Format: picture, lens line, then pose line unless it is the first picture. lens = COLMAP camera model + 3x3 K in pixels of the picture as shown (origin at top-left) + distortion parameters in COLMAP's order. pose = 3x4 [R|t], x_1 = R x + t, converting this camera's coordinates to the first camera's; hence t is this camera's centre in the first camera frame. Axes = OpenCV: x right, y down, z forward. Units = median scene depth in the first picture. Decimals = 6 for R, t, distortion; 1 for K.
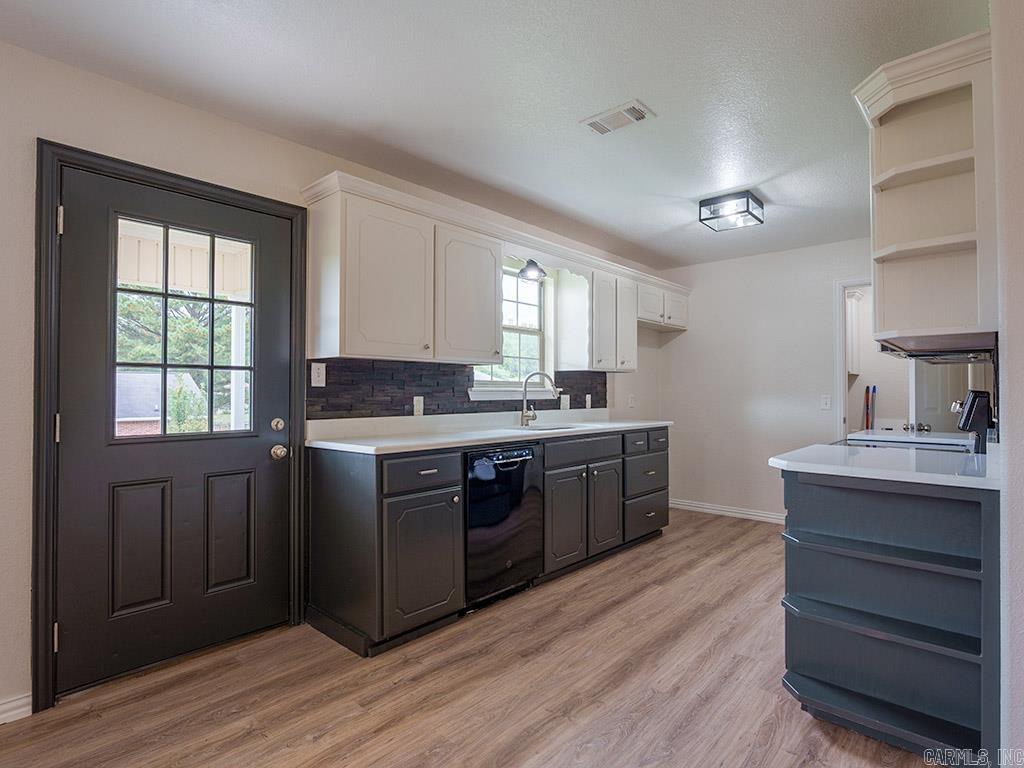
lens RADIAL K [[539.6, 0, 507.0], [0, 539.6, 381.1], [0, 0, 1]] dist [-0.017887, 0.000652]
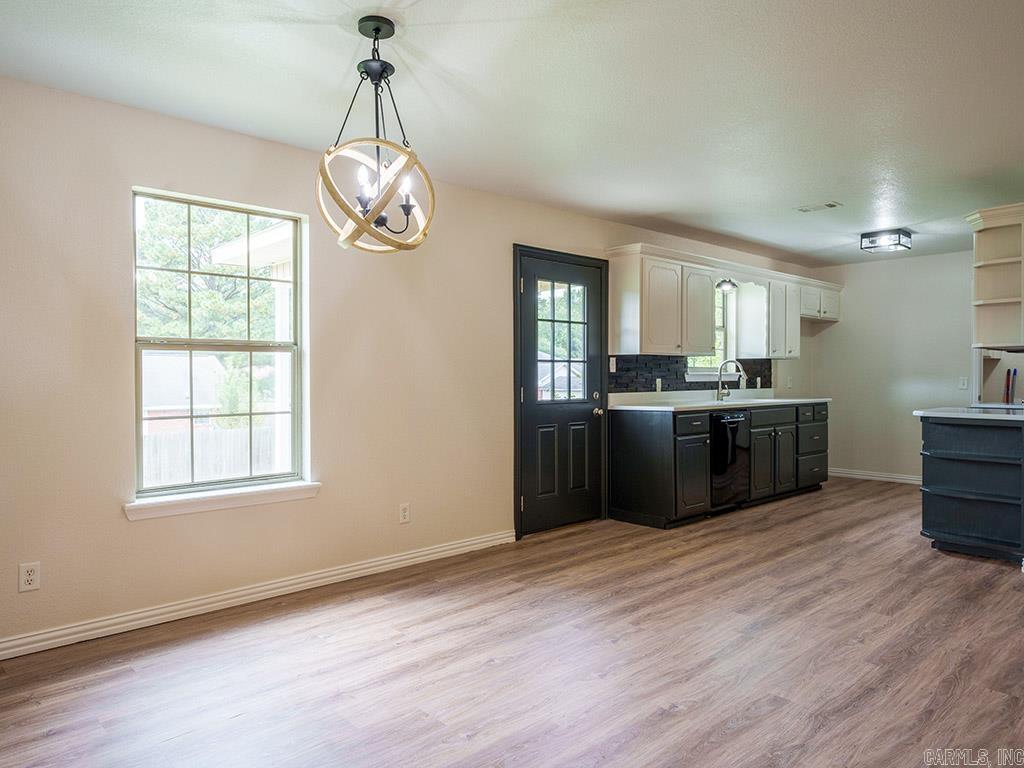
lens RADIAL K [[685.1, 0, 498.8], [0, 685.1, 381.5], [0, 0, 1]] dist [0.024341, -0.020714]
pose [[0.996200, -0.002538, -0.087057, -0.444579], [0.004914, 0.999621, 0.027090, -0.016443], [0.086955, -0.027415, 0.995835, -0.908332]]
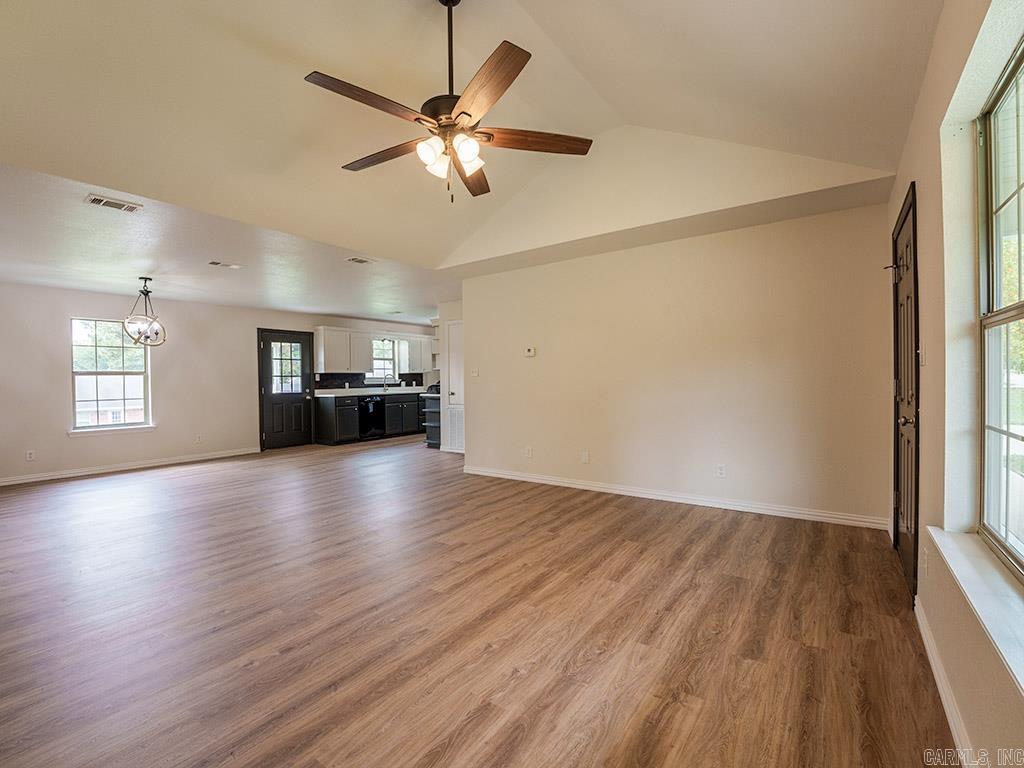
lens RADIAL K [[466.8, 0, 500.3], [0, 466.8, 384.4], [0, 0, 1]] dist [-0.030255, 0.003094]
pose [[0.993586, -0.016669, 0.111847, 0.460883], [0.013300, 0.999437, 0.030799, -0.038609], [-0.112298, -0.029114, 0.993248, -1.983175]]
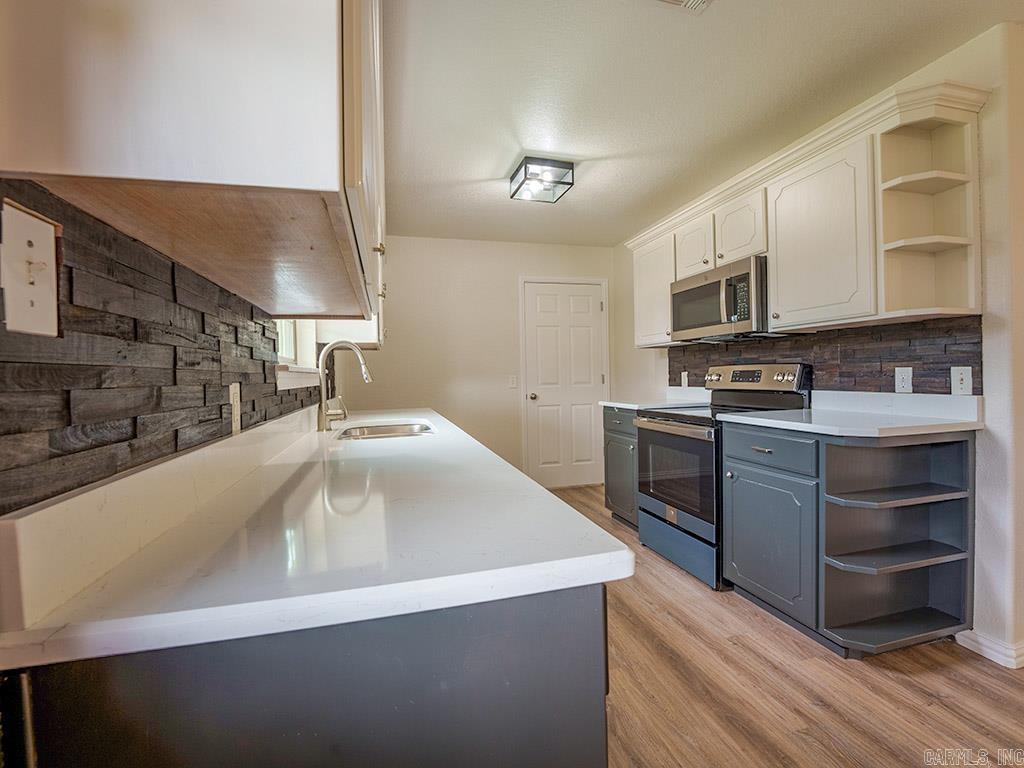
lens RADIAL K [[466.8, 0, 513.9], [0, 466.8, 383.9], [0, 0, 1]] dist [-0.030255, 0.003094]
pose [[0.535352, -0.027681, 0.844176, -0.345616], [0.005948, 0.999562, 0.029004, 0.021266], [-0.844608, -0.010506, 0.535282, 0.669535]]
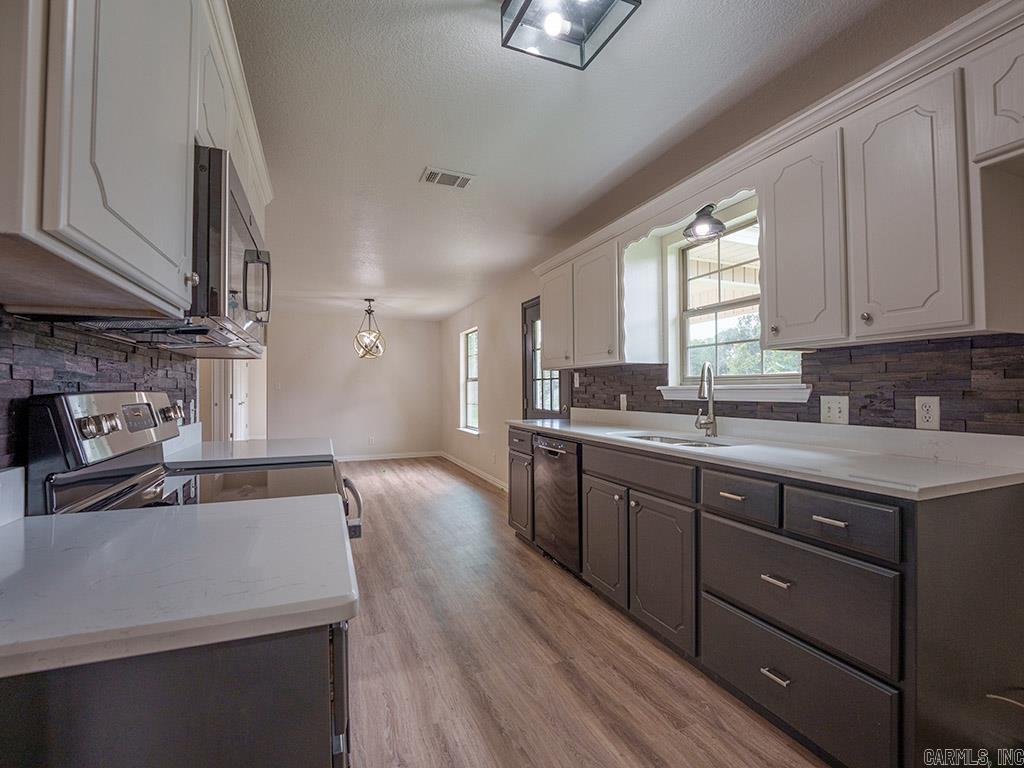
lens RADIAL K [[466.8, 0, 503.8], [0, 466.8, 381.2], [0, 0, 1]] dist [-0.030255, 0.003094]
pose [[-0.443135, -0.015096, -0.896328, 0.885364], [0.022807, 0.999345, -0.028106, 0.022723], [0.896165, -0.032897, -0.442501, 1.247137]]
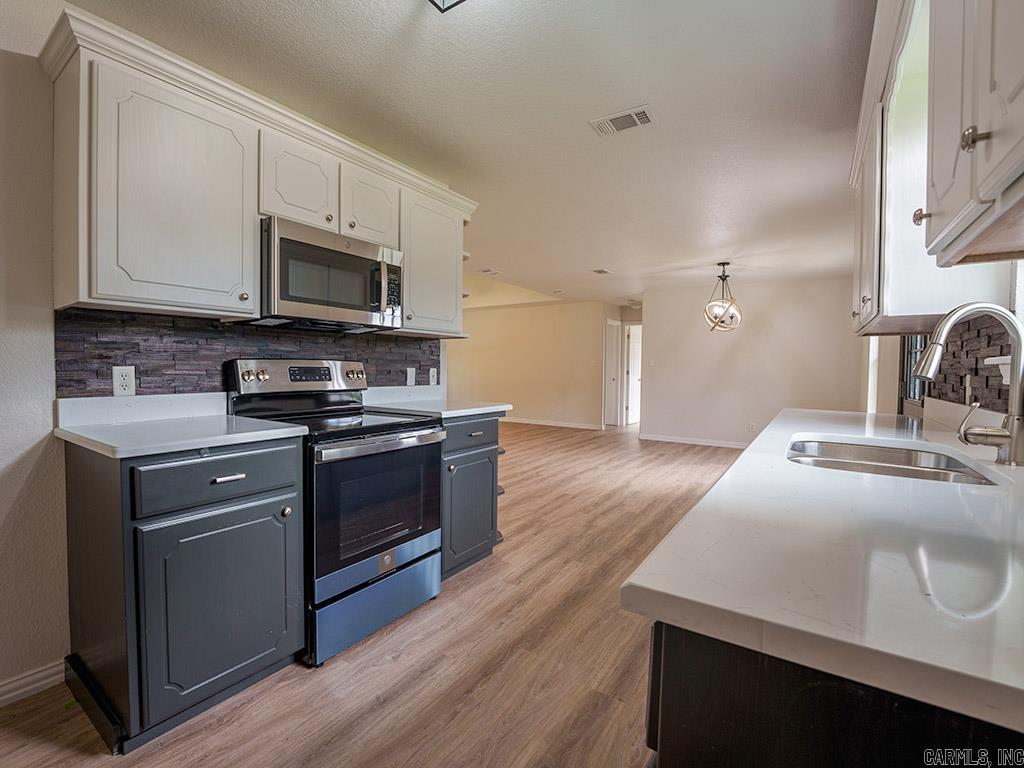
lens RADIAL K [[466.8, 0, 452.3], [0, 466.8, 385.6], [0, 0, 1]] dist [-0.030255, 0.003094]
pose [[-0.997323, -0.007467, -0.072745, 0.490367], [-0.008843, 0.999788, 0.018607, 0.037446], [0.072590, 0.019200, -0.997177, 1.516029]]
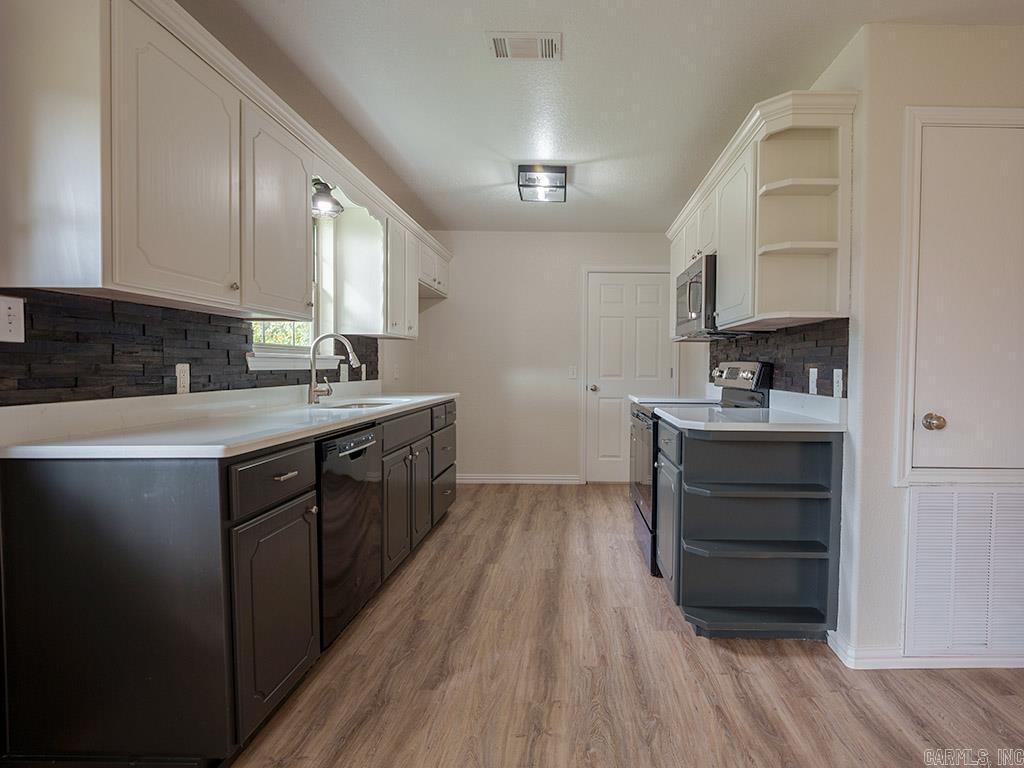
lens RADIAL K [[539.6, 0, 578.1], [0, 539.6, 384.2], [0, 0, 1]] dist [-0.017887, 0.000652]
pose [[0.730959, -0.017433, 0.682198, -0.260705], [-0.020625, 0.998653, 0.047618, 0.013046], [-0.682109, -0.048877, 0.729615, 0.218925]]
